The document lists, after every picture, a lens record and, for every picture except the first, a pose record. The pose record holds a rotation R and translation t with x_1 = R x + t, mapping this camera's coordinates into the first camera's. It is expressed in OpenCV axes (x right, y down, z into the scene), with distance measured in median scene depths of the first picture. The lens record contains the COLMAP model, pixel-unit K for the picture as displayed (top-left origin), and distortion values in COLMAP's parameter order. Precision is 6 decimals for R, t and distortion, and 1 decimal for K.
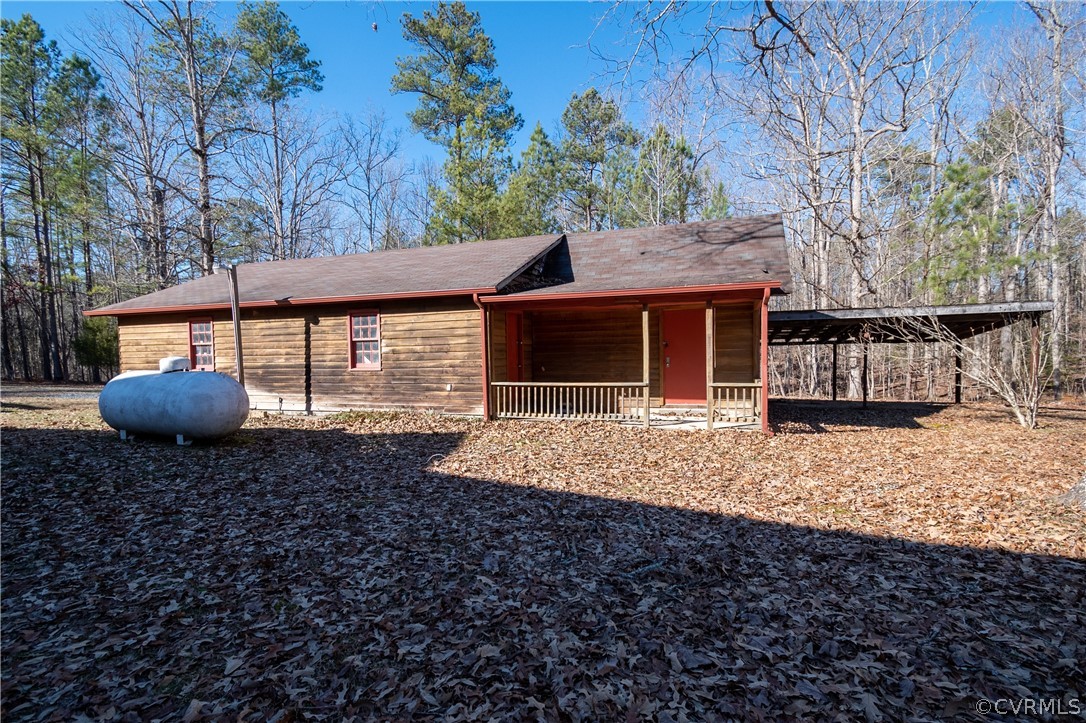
lens RADIAL K [[504.4, 0, 543.0], [0, 504.4, 361.5], [0, 0, 1]] dist [-0.000915, -0.000621]
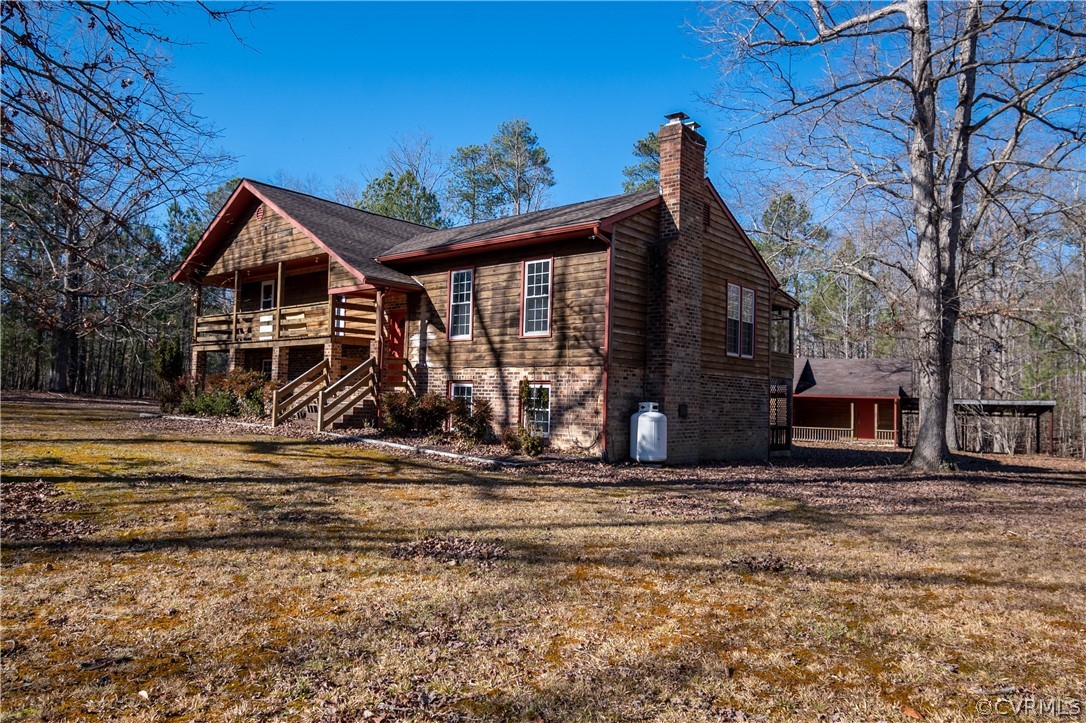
lens RADIAL K [[699.0, 0, 543.0], [0, 699.0, 361.5], [0, 0, 1]] dist [0.001507, 0.000026]
pose [[0.984939, 0.037544, -0.168777, -0.661547], [-0.051426, 0.995575, -0.078649, 0.049618], [0.165077, 0.086144, 0.982511, -2.449583]]
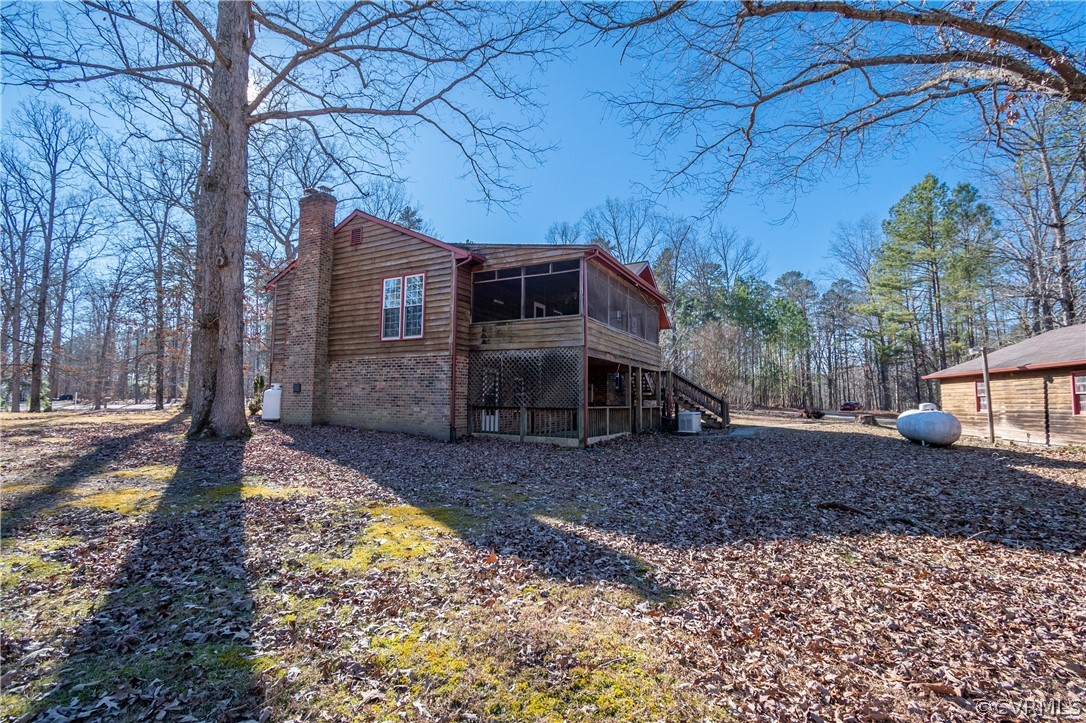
lens RADIAL K [[504.4, 0, 543.0], [0, 504.4, 361.5], [0, 0, 1]] dist [-0.000915, -0.000621]
pose [[0.061836, -0.059422, -0.996316, 0.841167], [-0.039370, 0.997304, -0.061925, 0.010842], [0.997310, 0.043054, 0.059330, -0.476047]]
